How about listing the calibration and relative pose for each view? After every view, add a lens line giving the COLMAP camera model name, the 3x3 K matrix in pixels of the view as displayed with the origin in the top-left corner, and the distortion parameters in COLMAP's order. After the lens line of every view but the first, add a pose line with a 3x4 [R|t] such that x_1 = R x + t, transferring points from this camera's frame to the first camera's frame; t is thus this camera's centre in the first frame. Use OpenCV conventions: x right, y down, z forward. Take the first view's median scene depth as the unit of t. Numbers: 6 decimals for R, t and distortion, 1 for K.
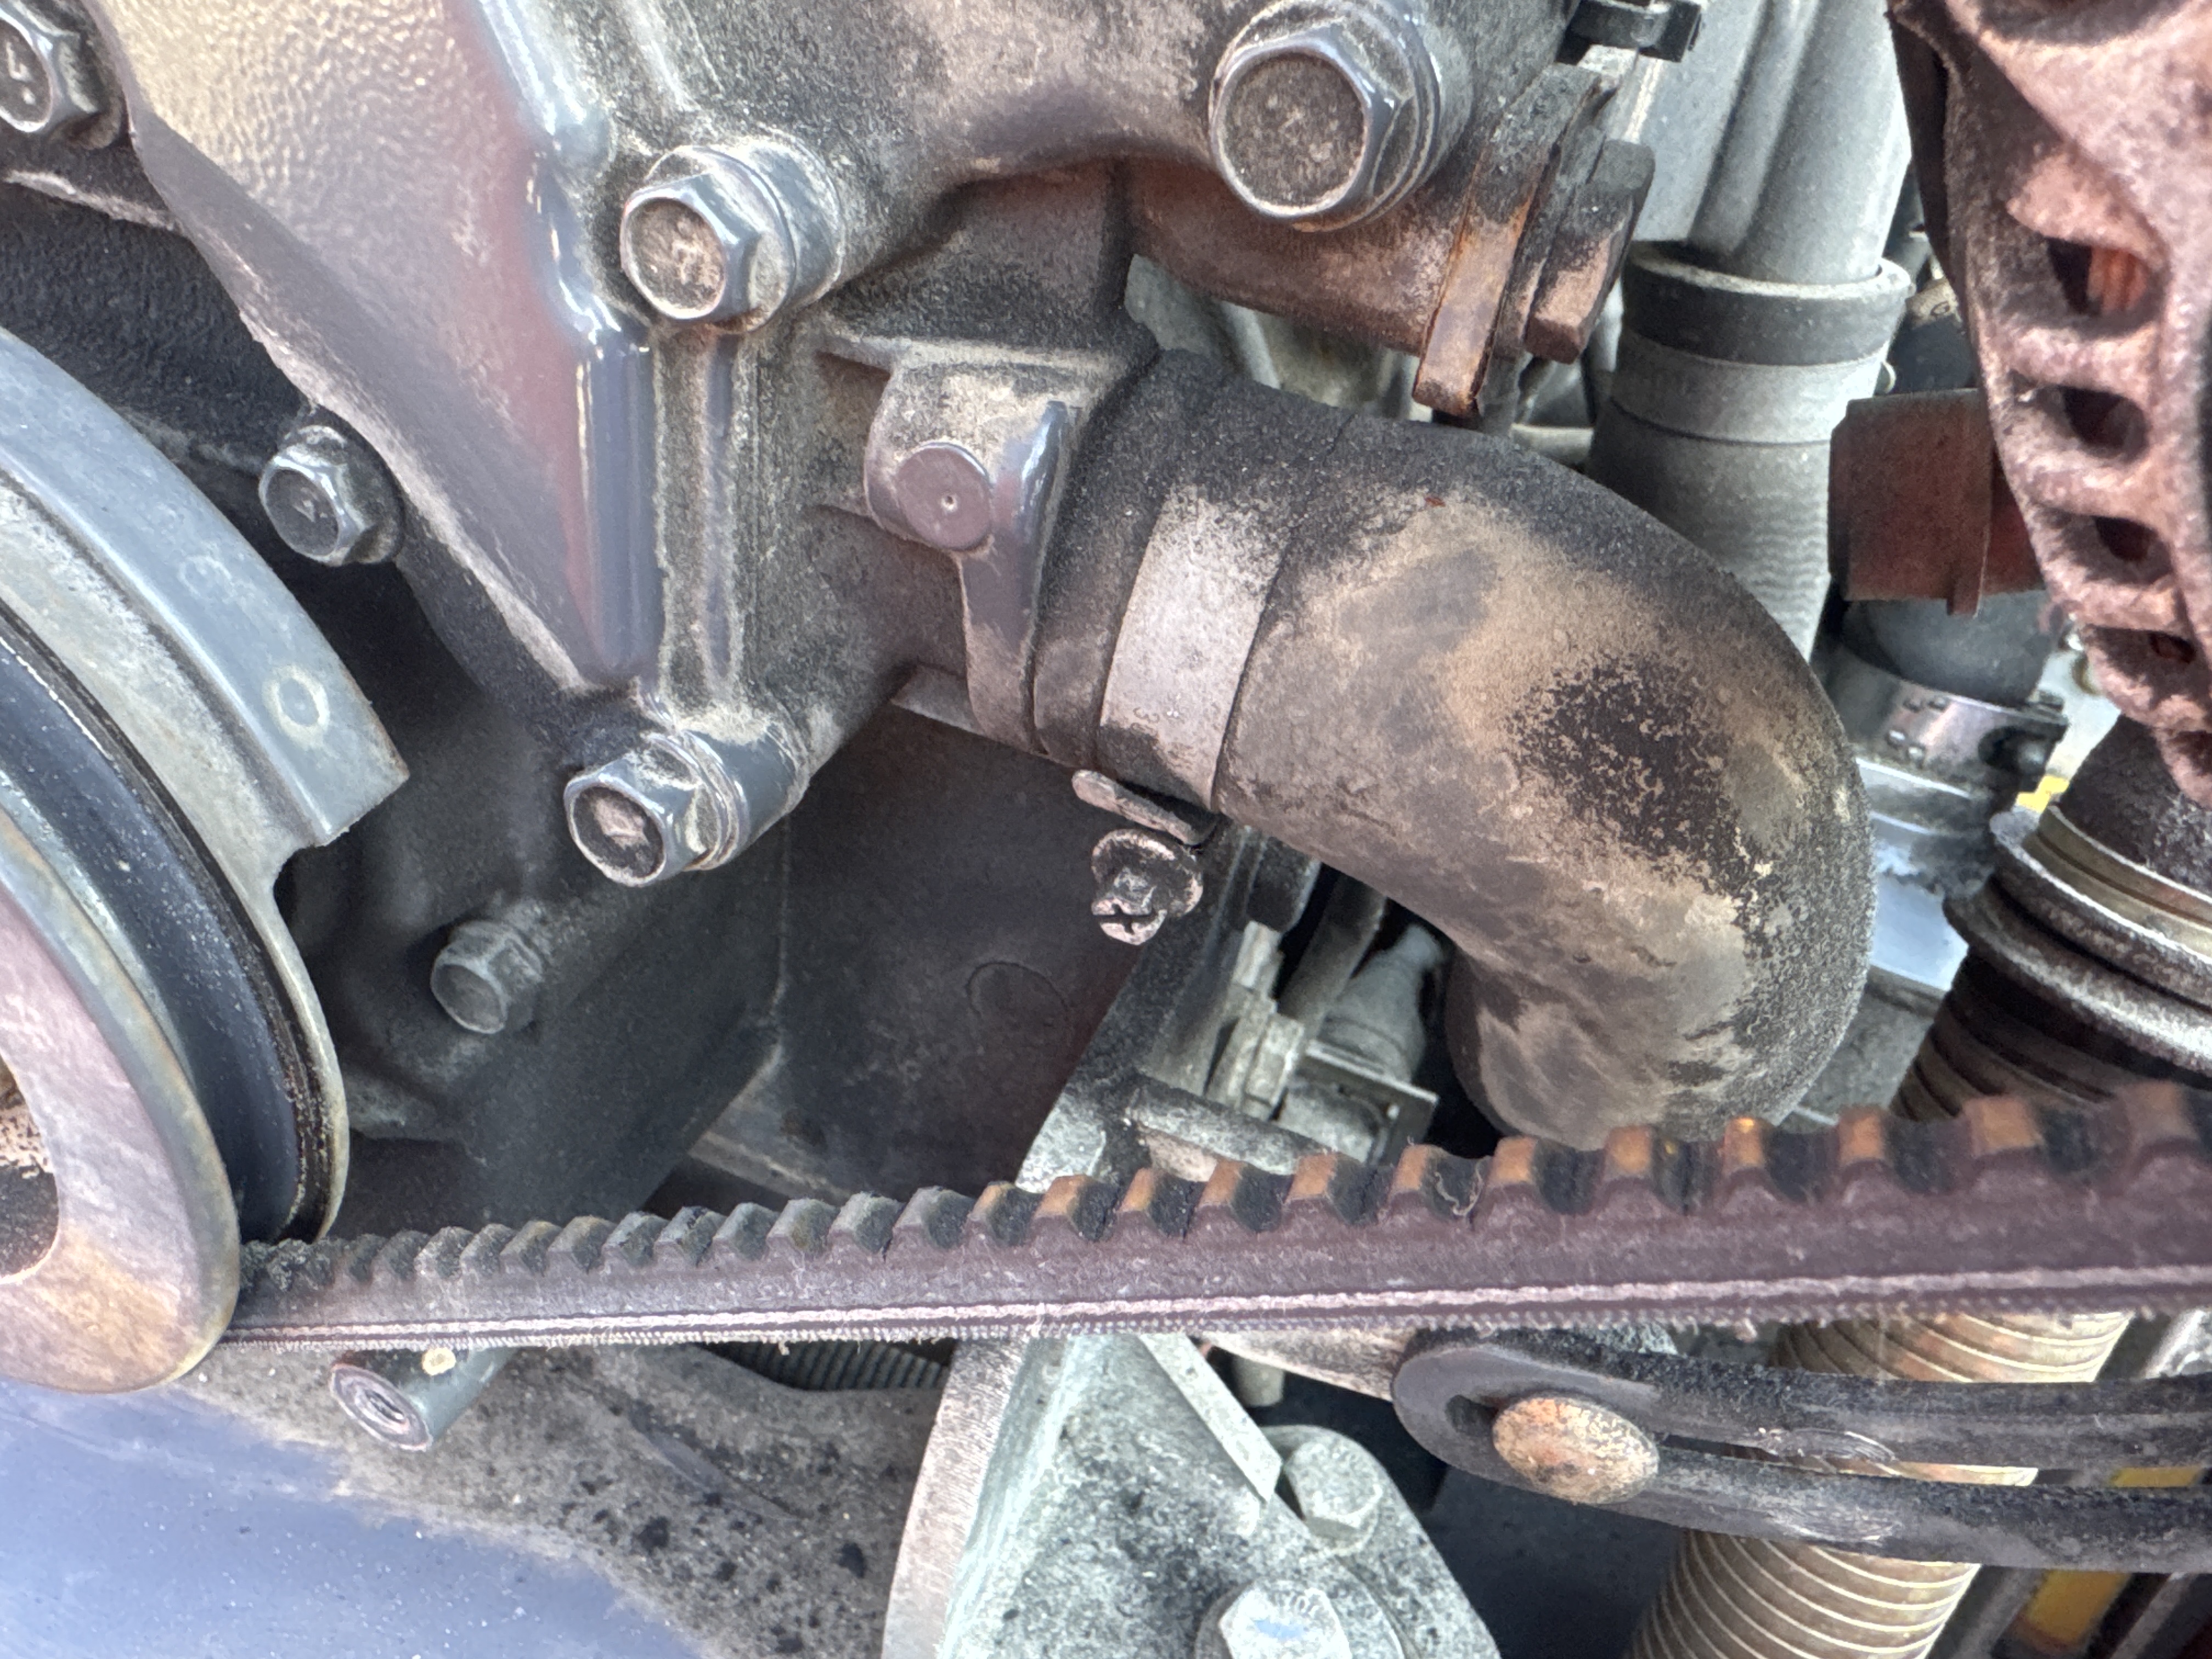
lens RADIAL K [[1575.2, 0, 1101.7], [0, 1575.2, 834.1], [0, 0, 1]] dist [-0.003867, 0.004889]
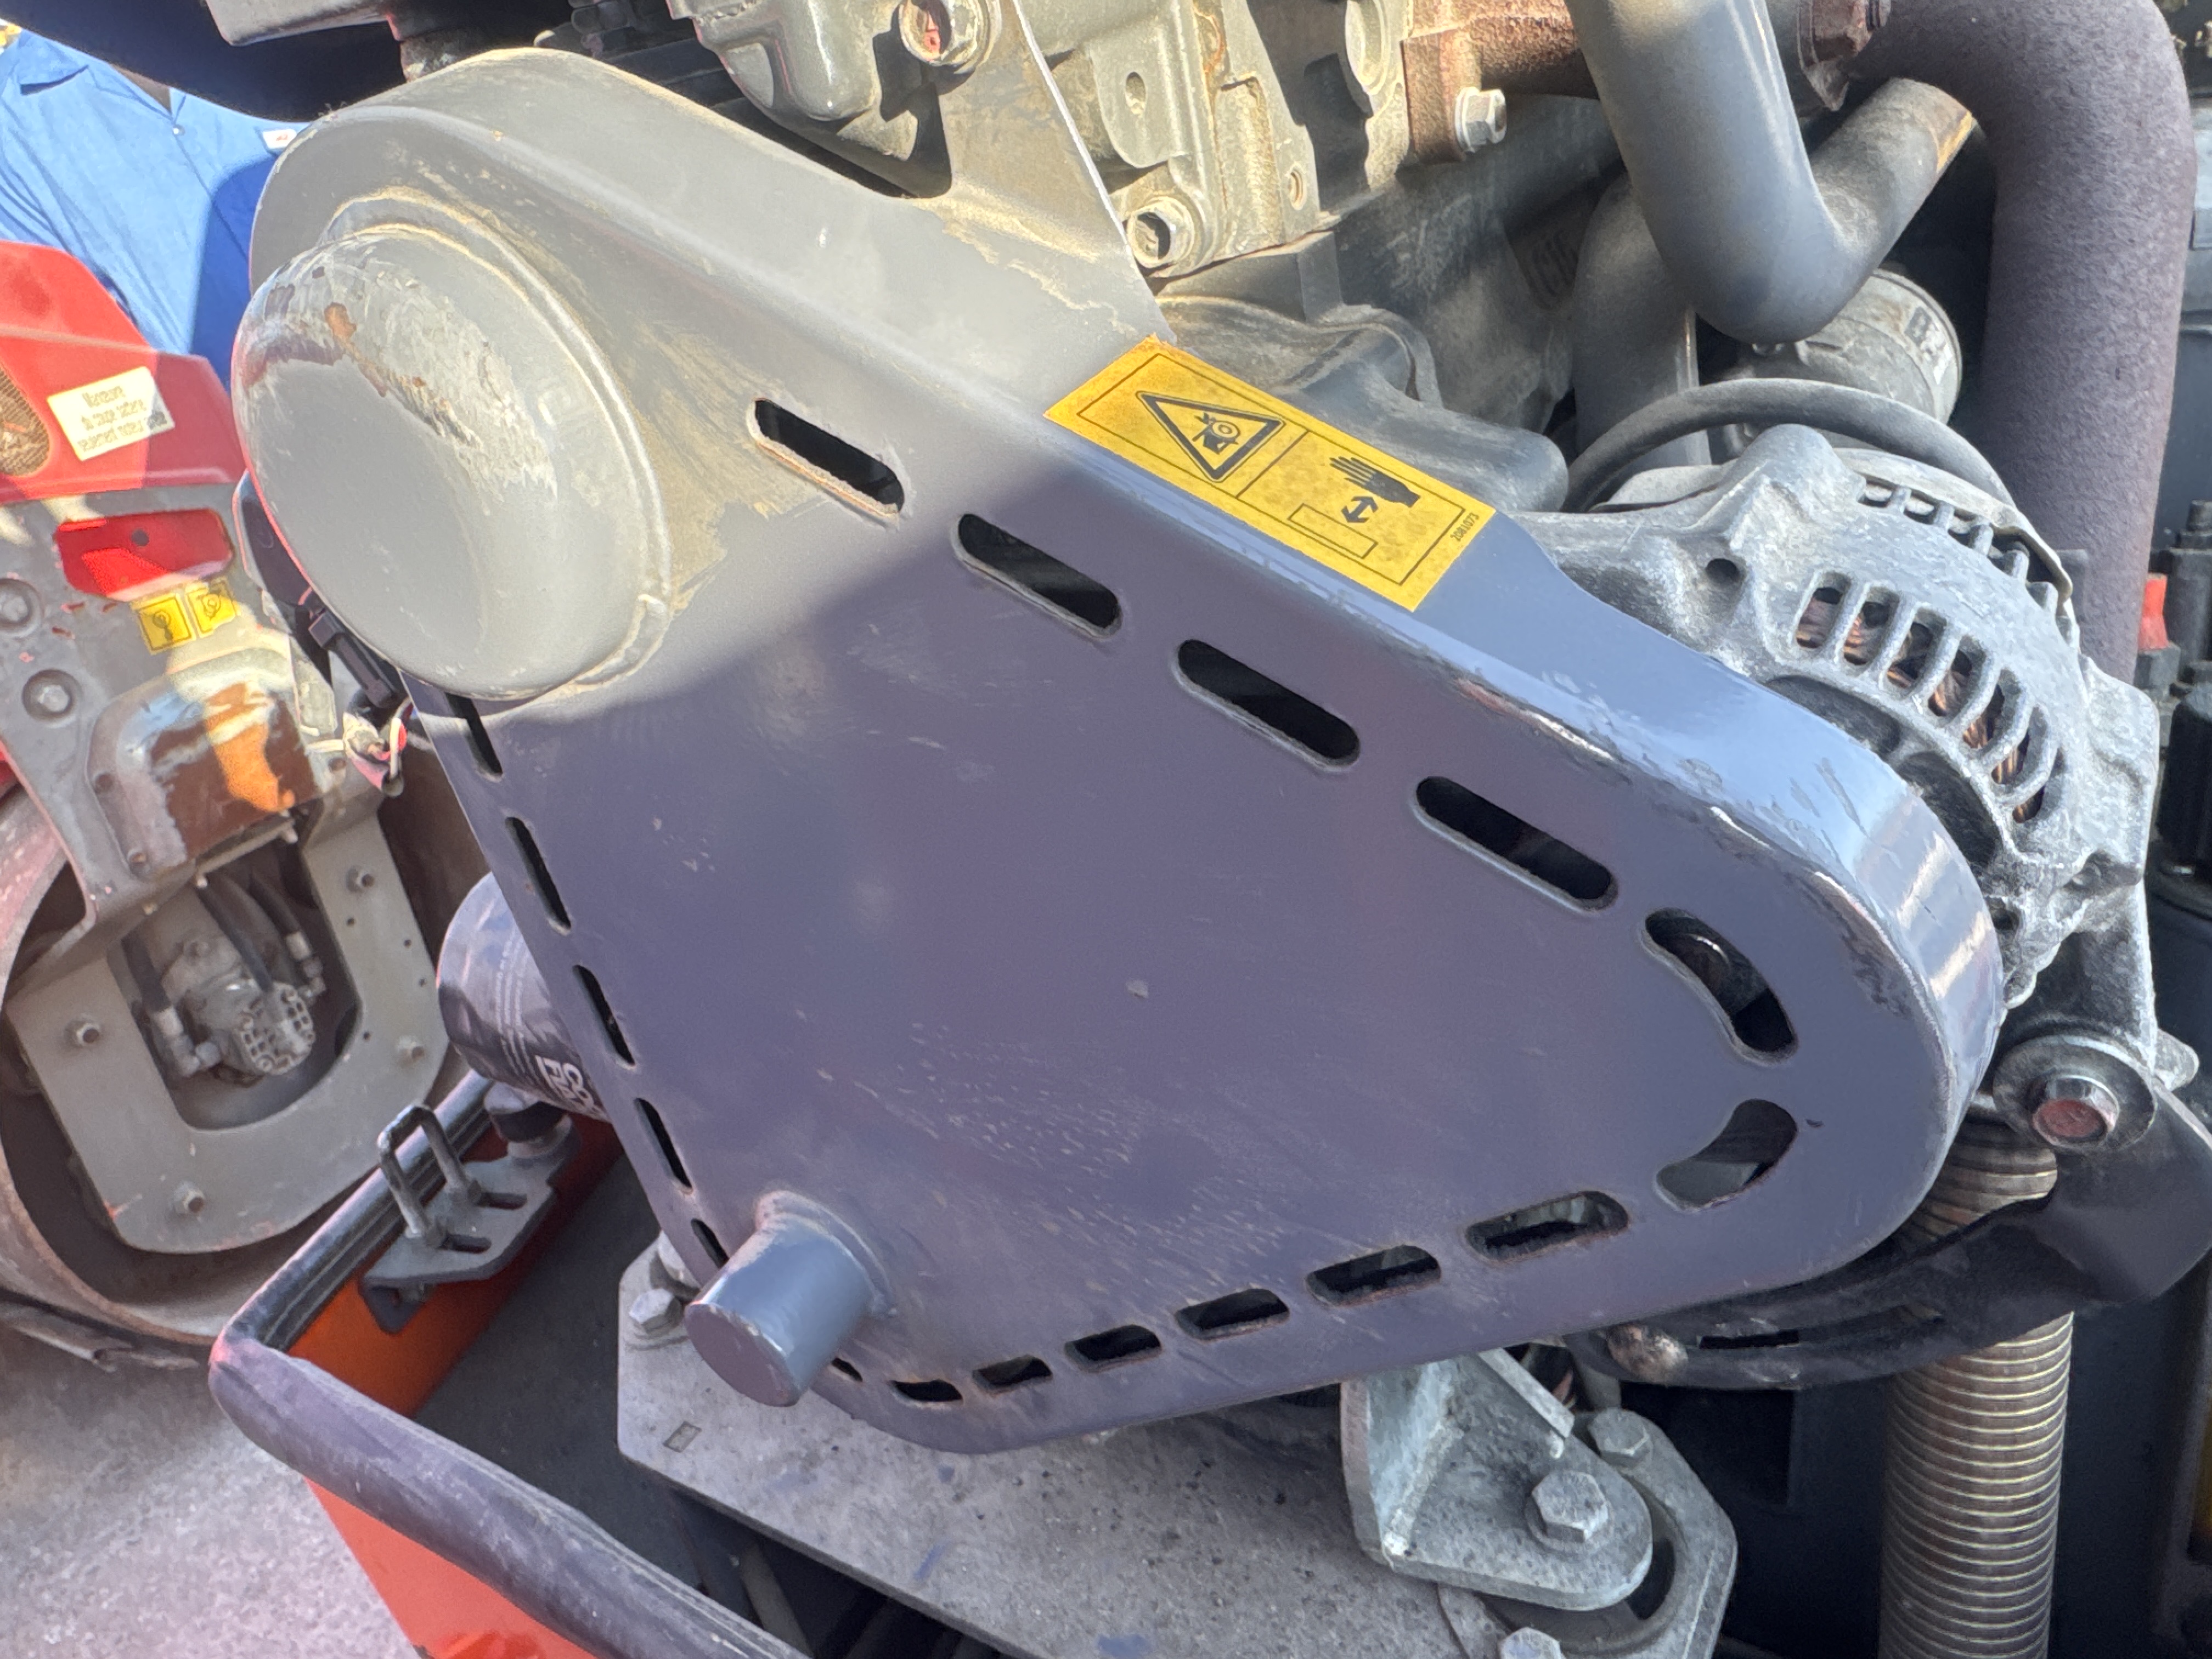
lens RADIAL K [[1575.2, 0, 1112.4], [0, 1575.2, 830.4], [0, 0, 1]] dist [-0.003867, 0.004889]
pose [[0.926514, -0.207061, -0.314161, 0.560427], [0.157679, 0.971776, -0.175469, -0.023064], [0.341627, 0.113038, 0.933013, -1.552761]]
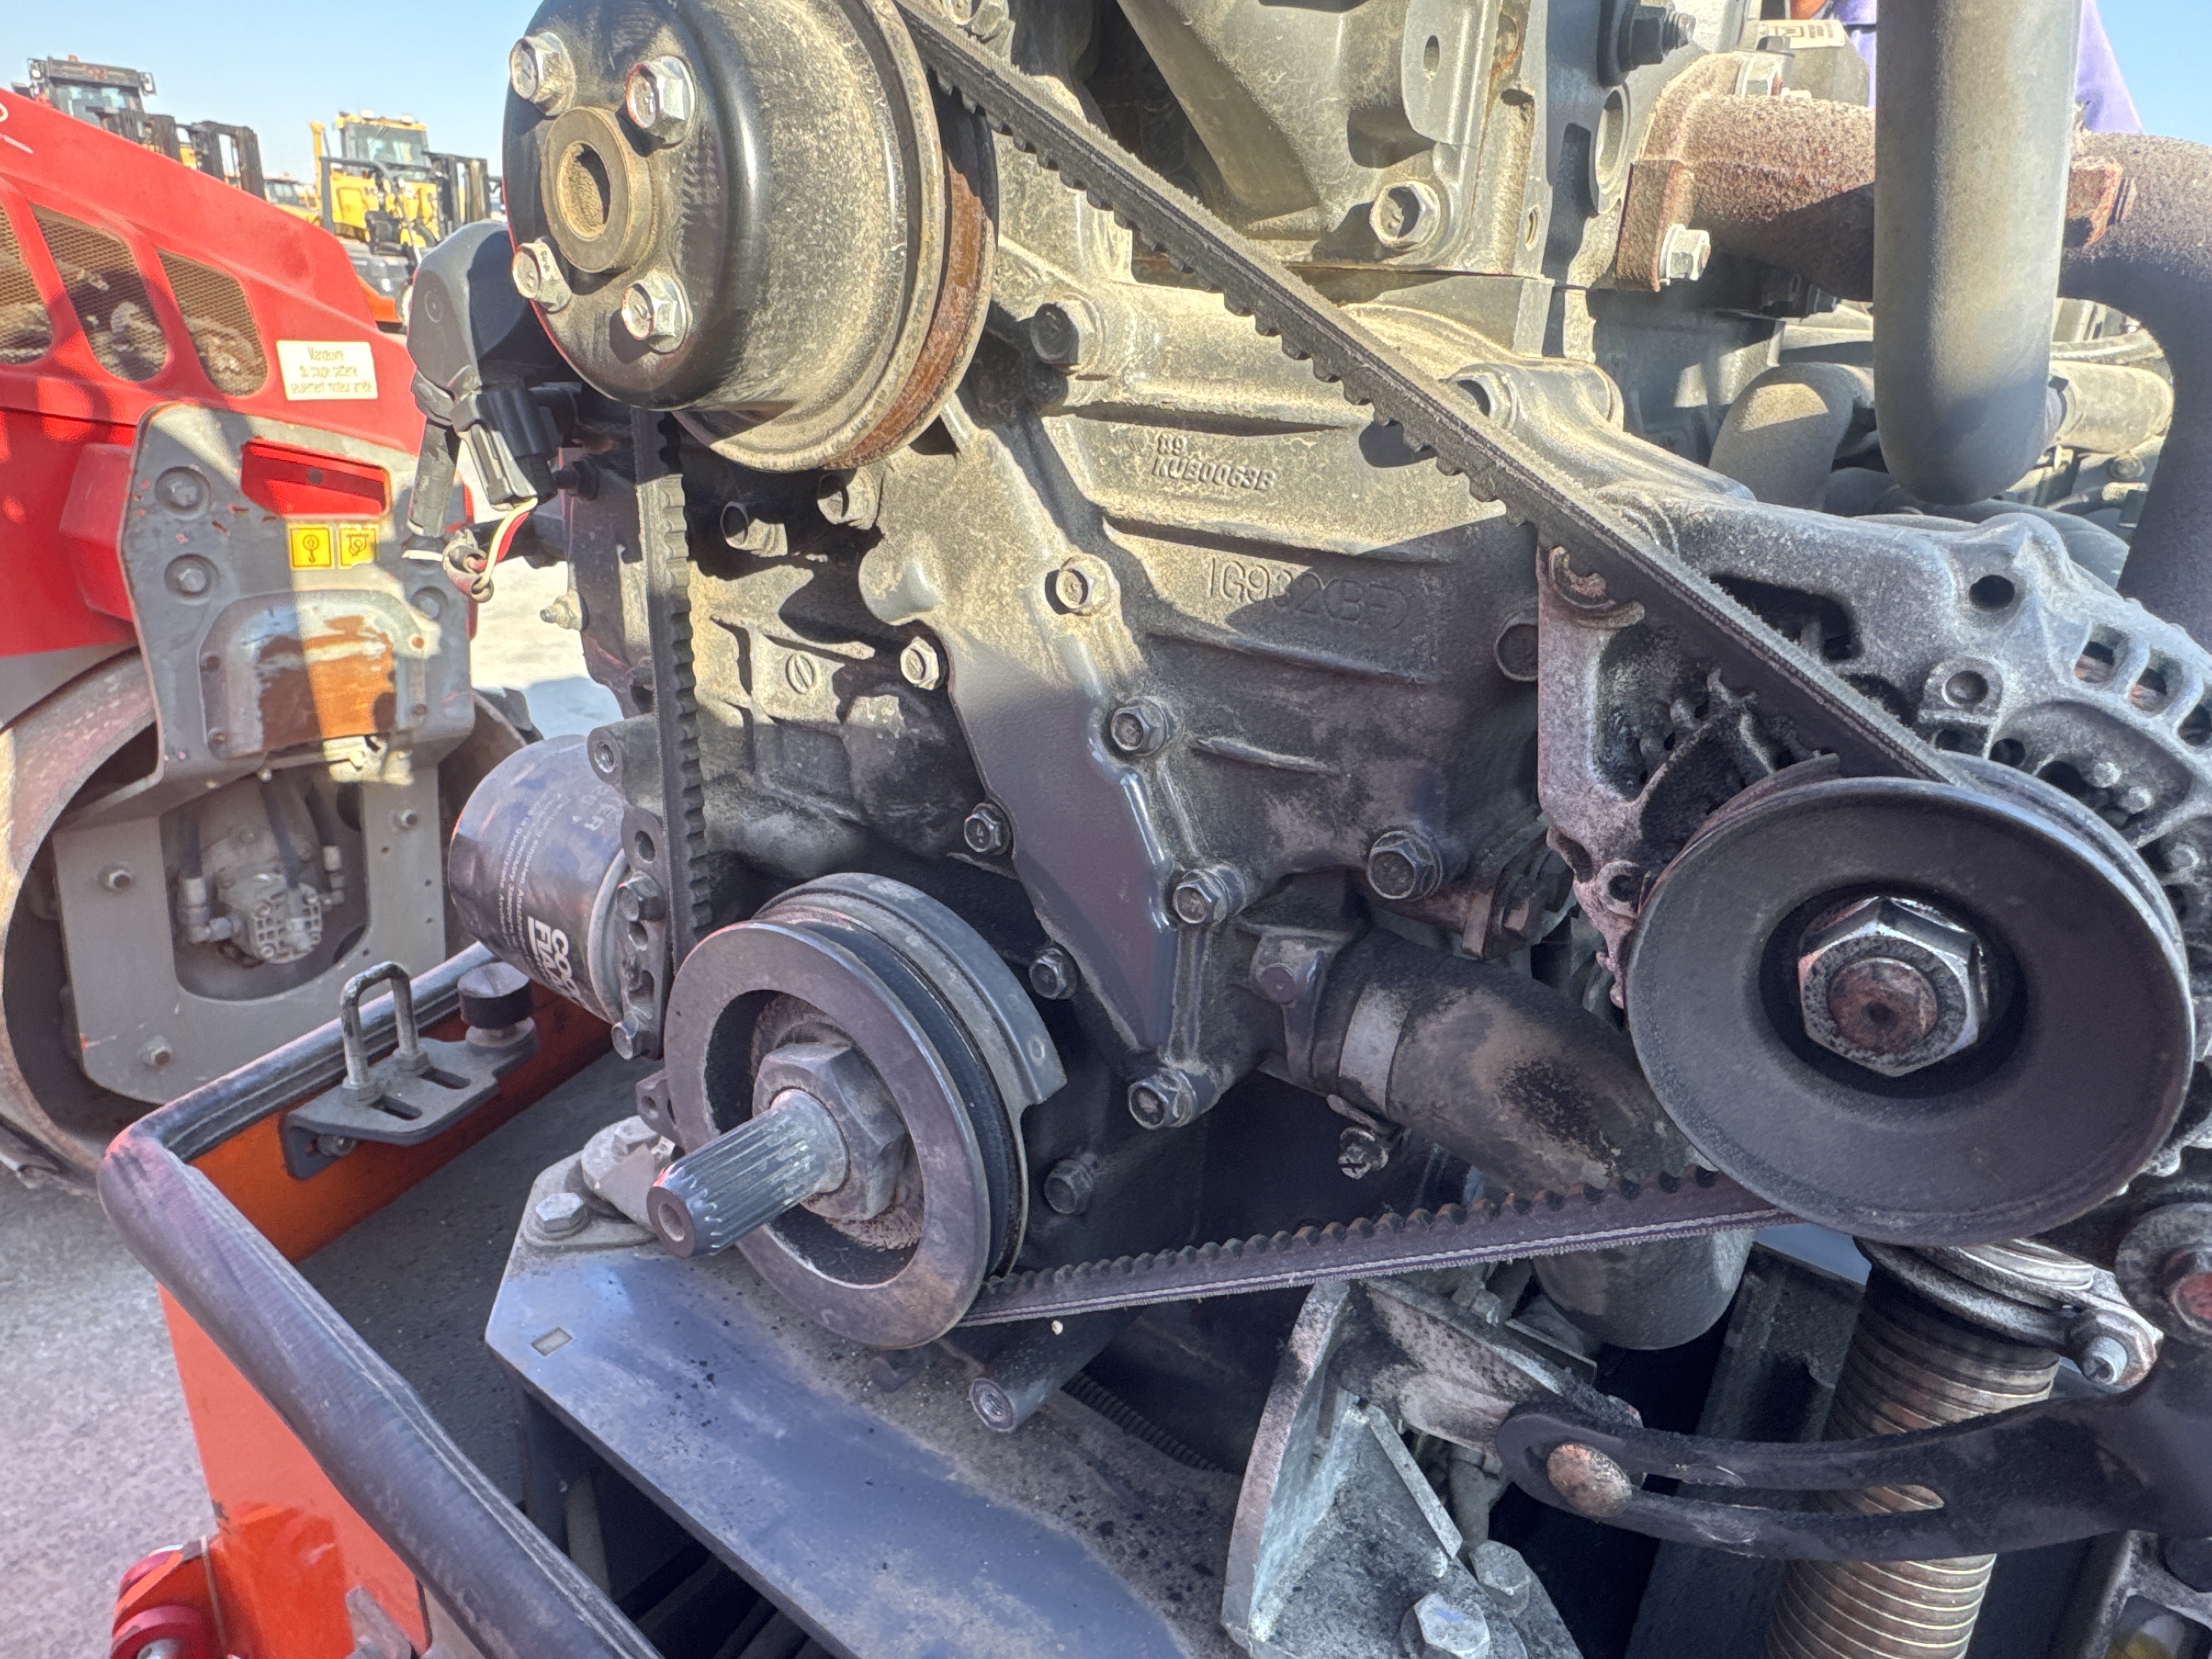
lens RADIAL K [[1308.1, 0, 1106.3], [0, 1308.1, 833.0], [0, 0, 1]] dist [-0.001895, 0.001322]
pose [[0.964786, 0.009690, -0.262857, 0.183255], [-0.088533, 0.952978, -0.289820, 0.194727], [0.247689, 0.302886, 0.920277, -1.099361]]
